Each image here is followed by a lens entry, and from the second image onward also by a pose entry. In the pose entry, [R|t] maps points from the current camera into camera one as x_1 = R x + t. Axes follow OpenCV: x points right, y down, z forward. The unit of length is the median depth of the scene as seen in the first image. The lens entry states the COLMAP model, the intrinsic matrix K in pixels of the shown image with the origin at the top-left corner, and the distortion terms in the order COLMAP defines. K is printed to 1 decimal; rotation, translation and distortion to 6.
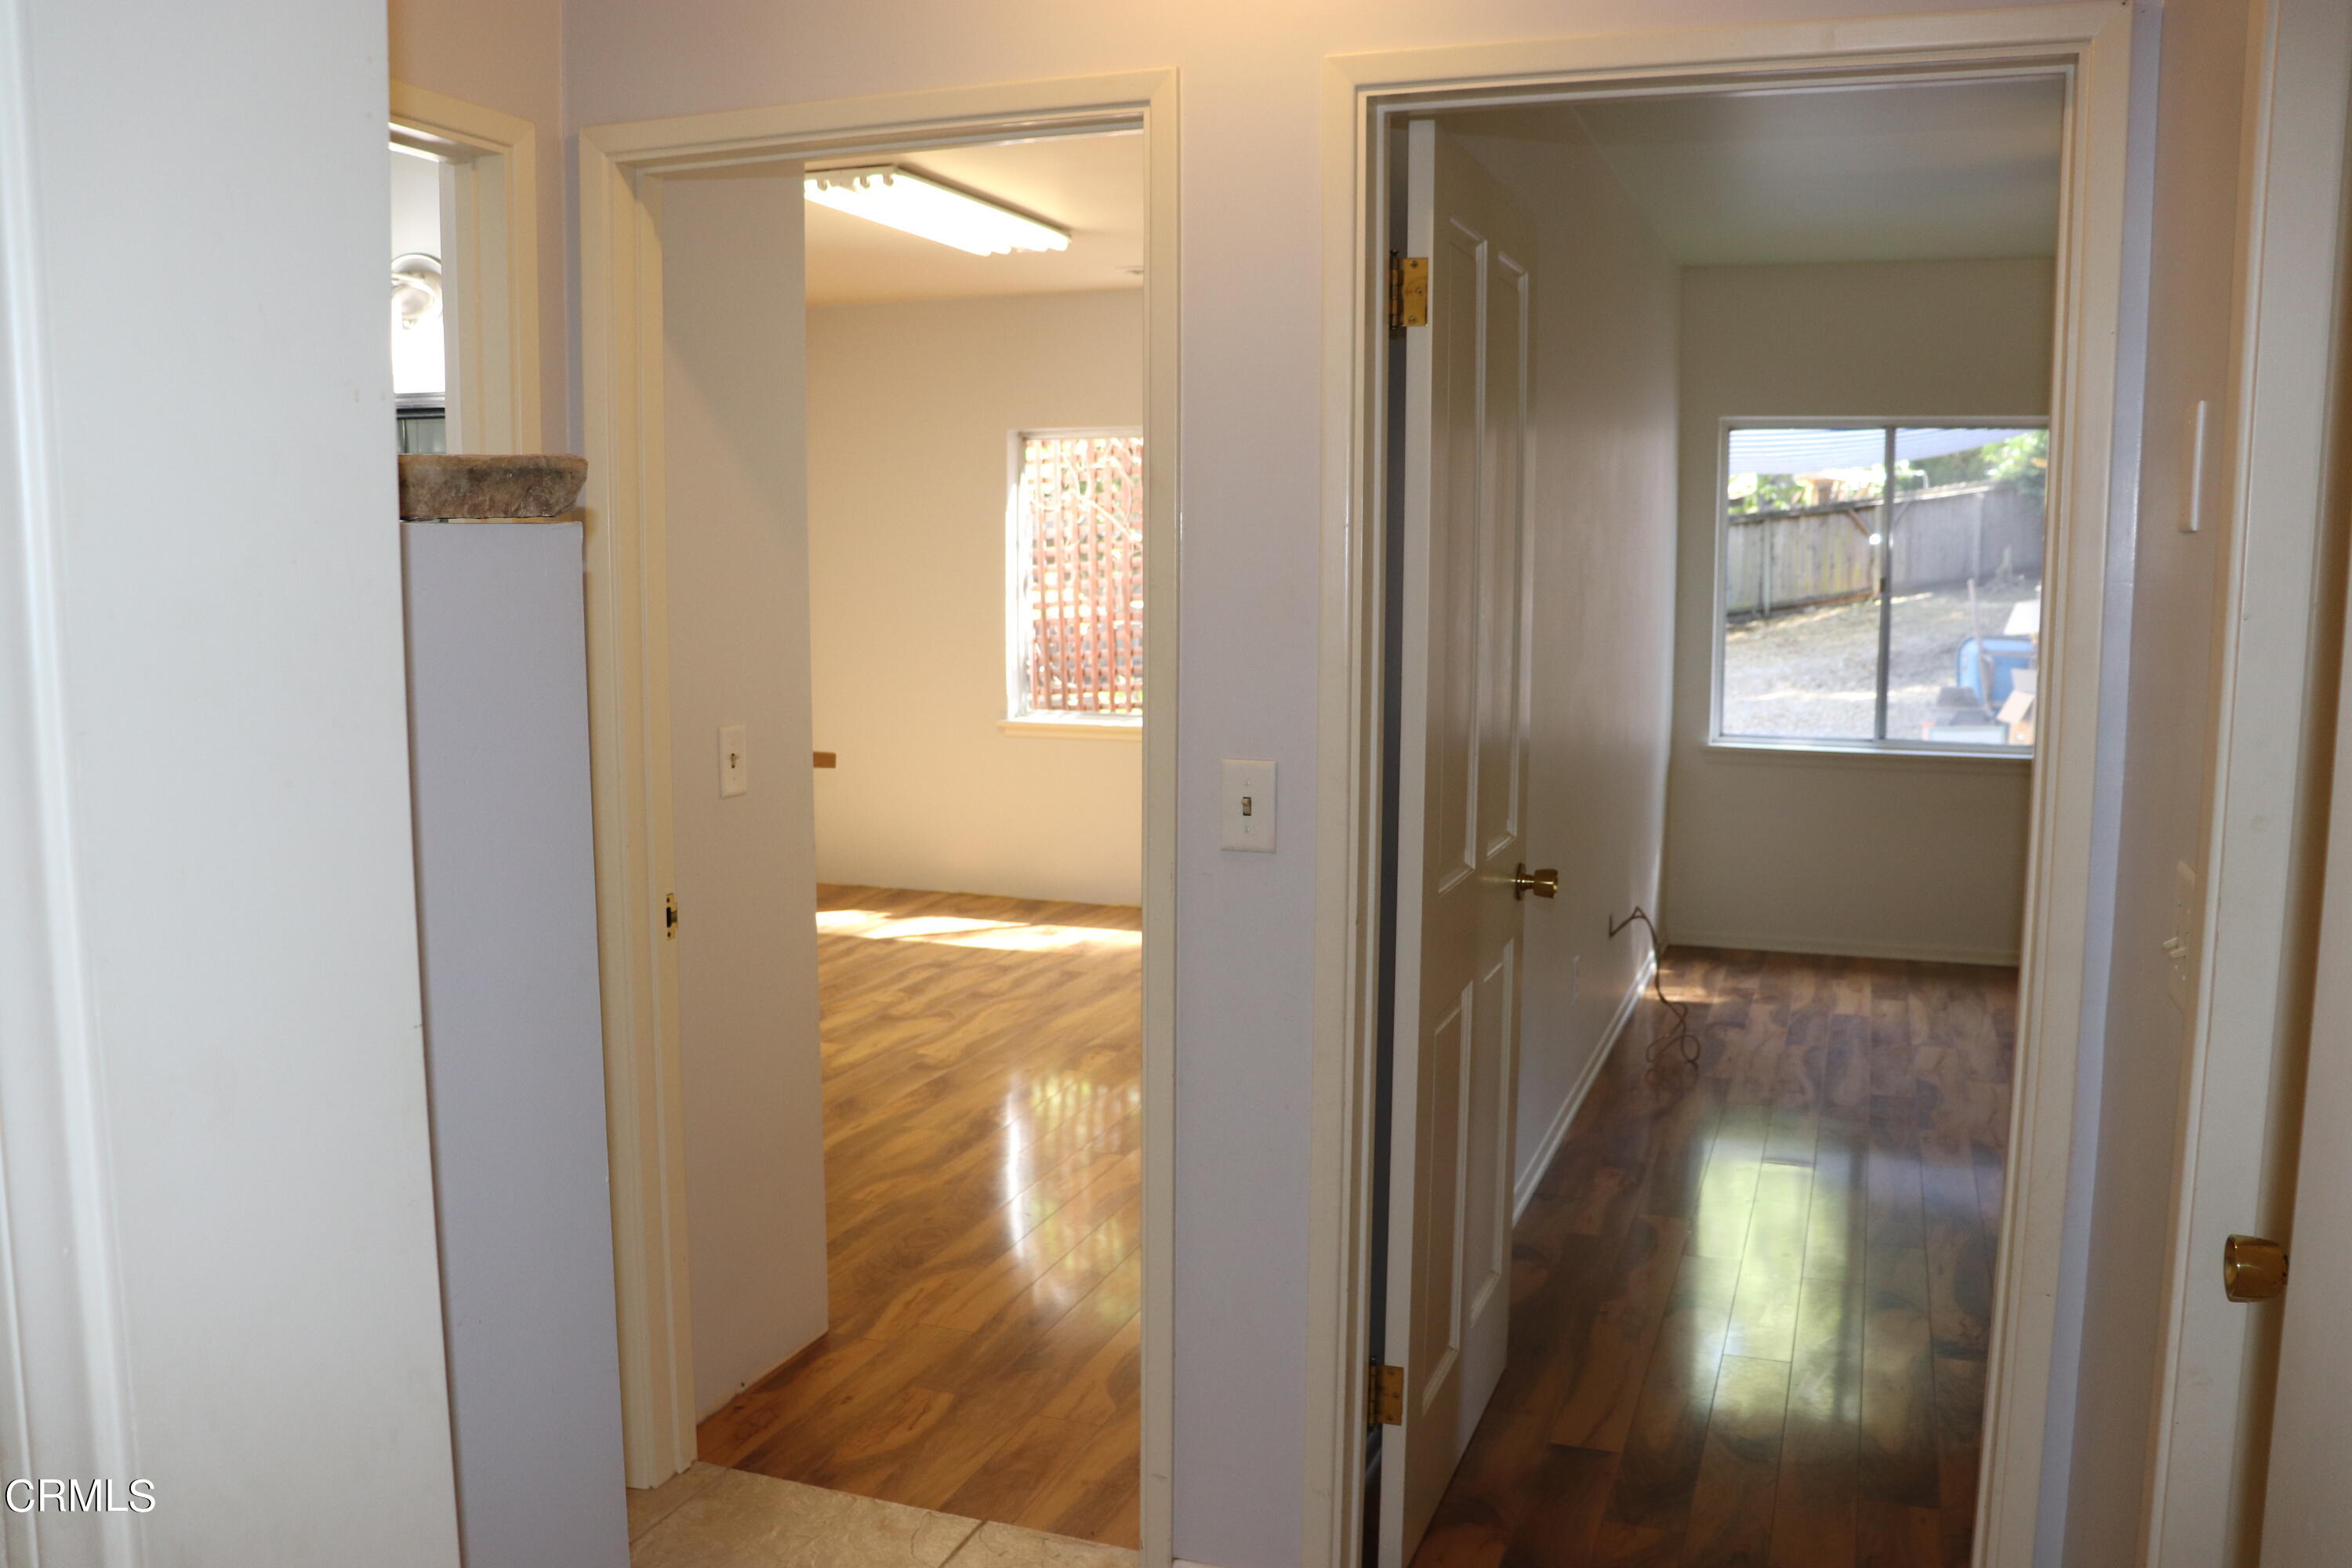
lens RADIAL K [[1946.7, 0, 1158.7], [0, 1946.7, 788.7], [0, 0, 1]] dist [-0.184676, 0.172028]
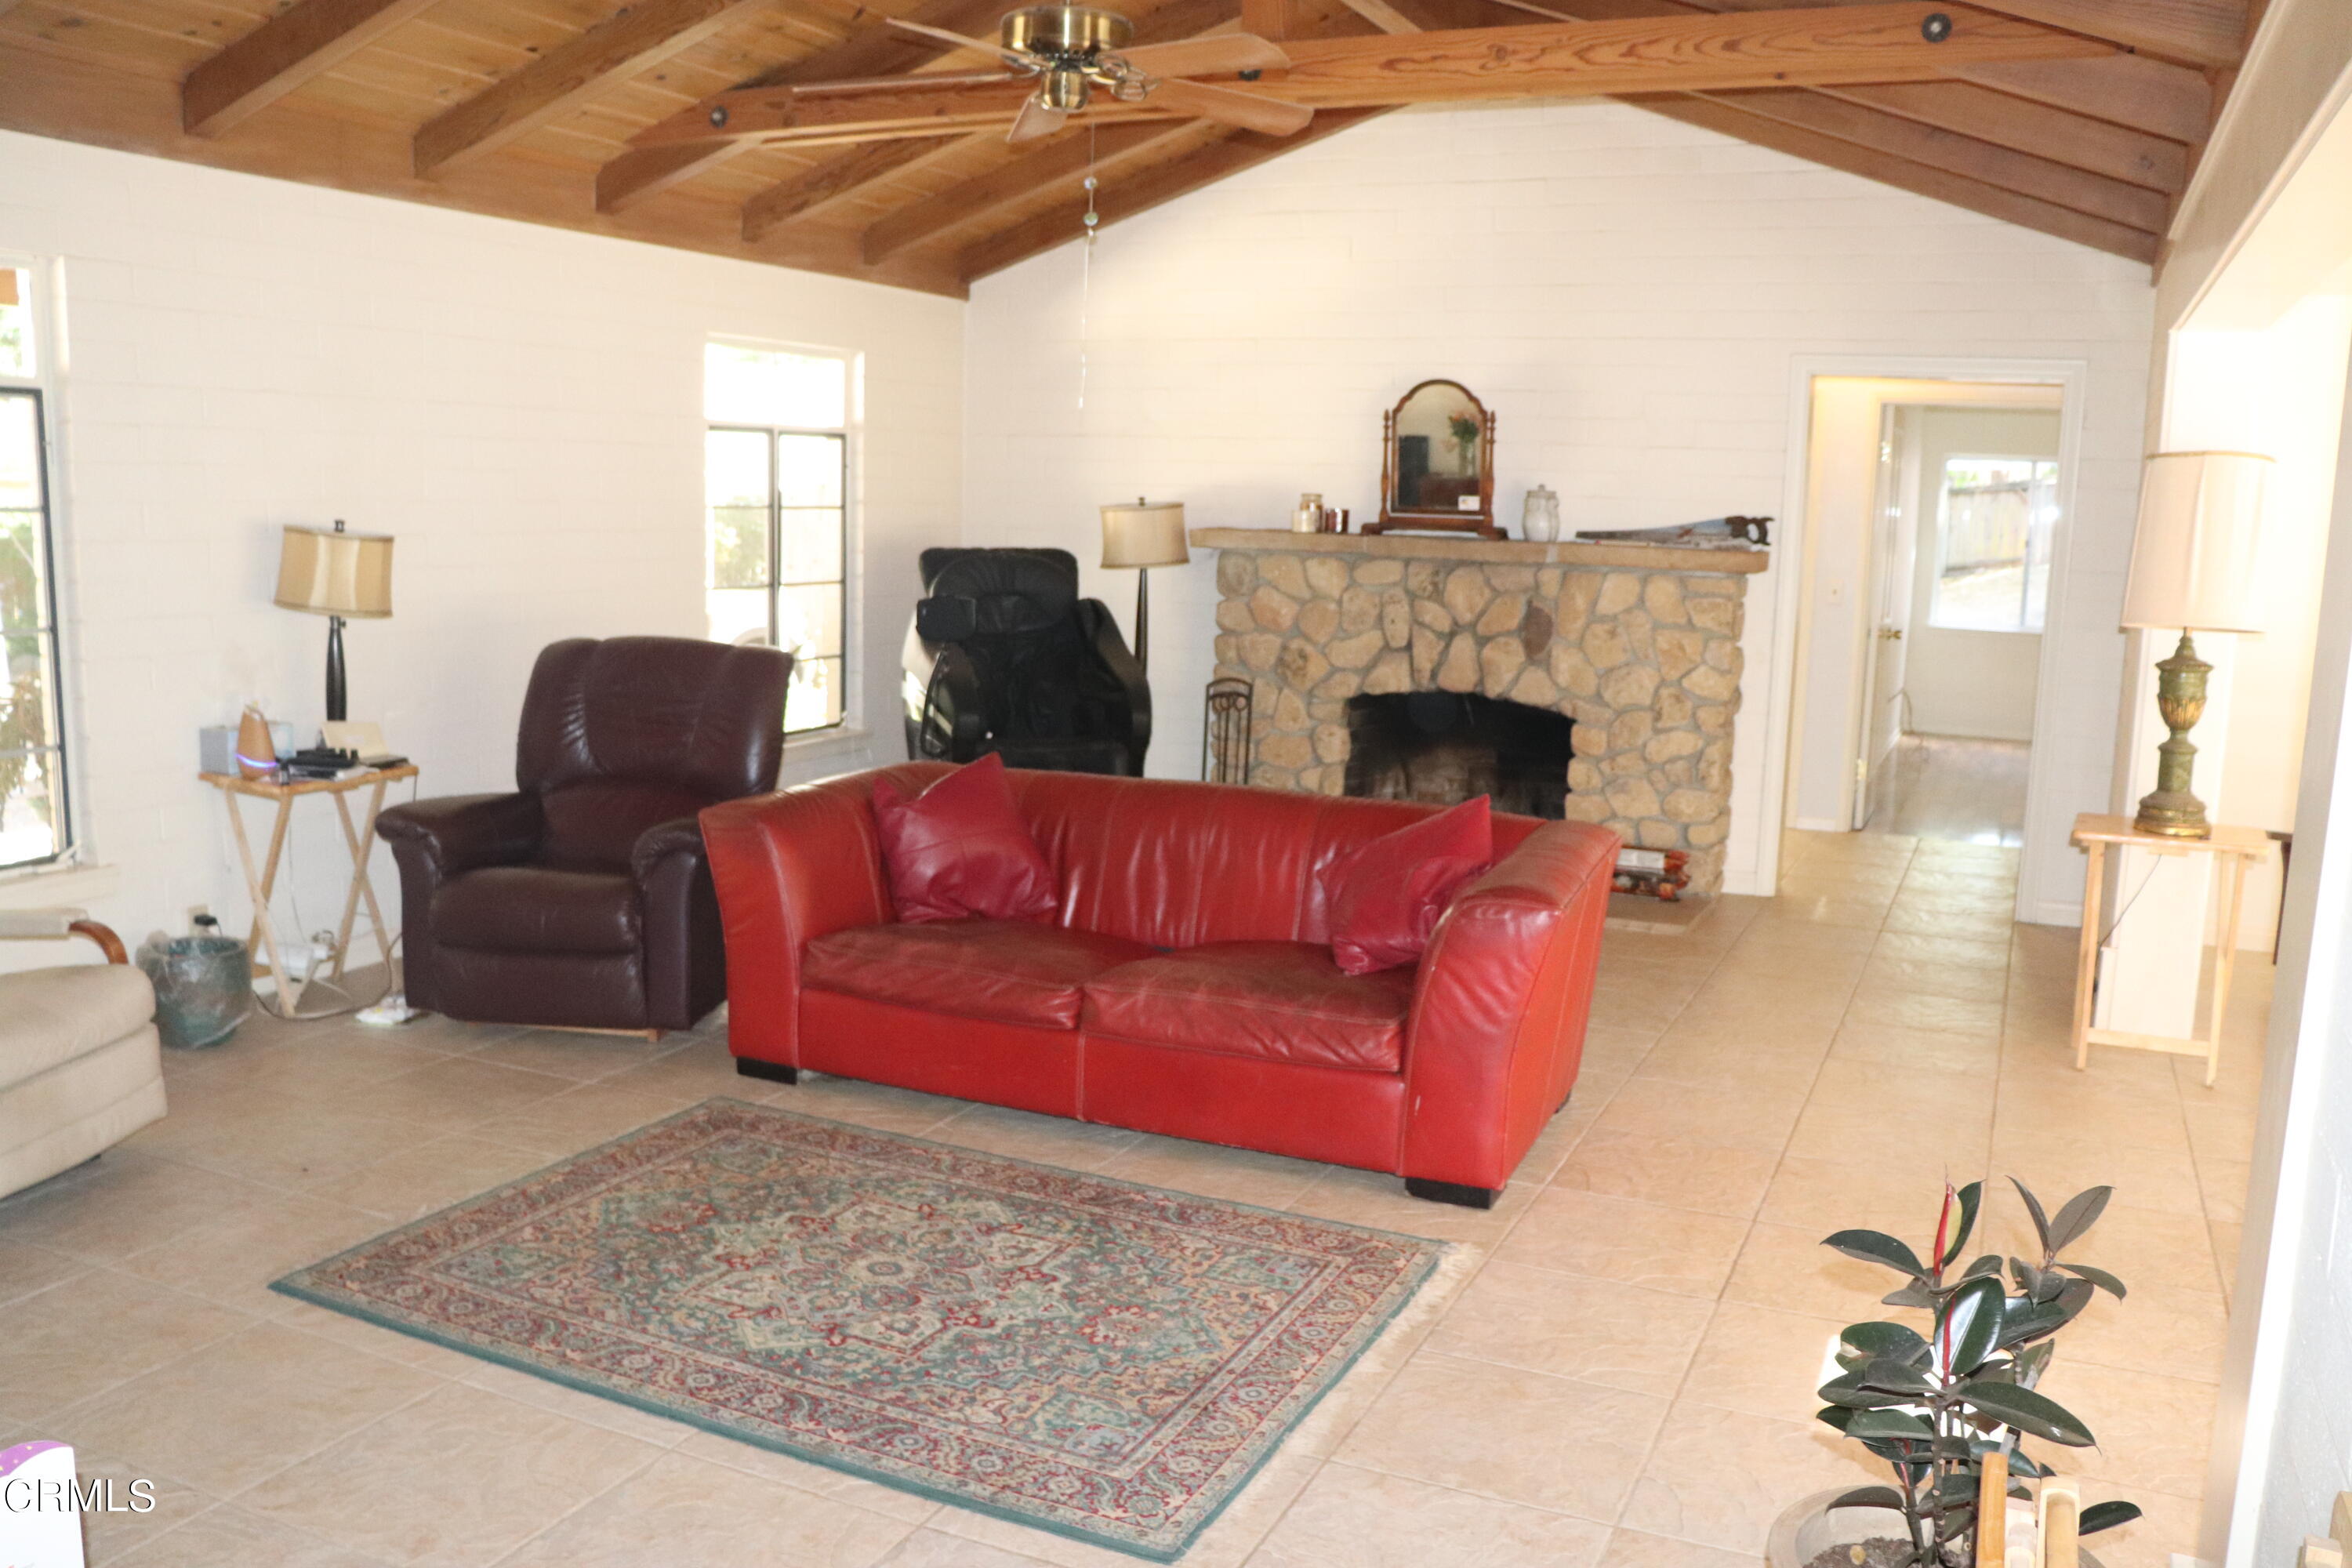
lens RADIAL K [[1941.1, 0, 1155.6], [0, 1941.1, 803.3], [0, 0, 1]] dist [-0.181196, 0.163249]
pose [[0.996345, 0.038690, -0.076152, -0.844438], [-0.035883, 0.998638, 0.037885, 0.270970], [0.077514, -0.035014, 0.996376, -2.390725]]
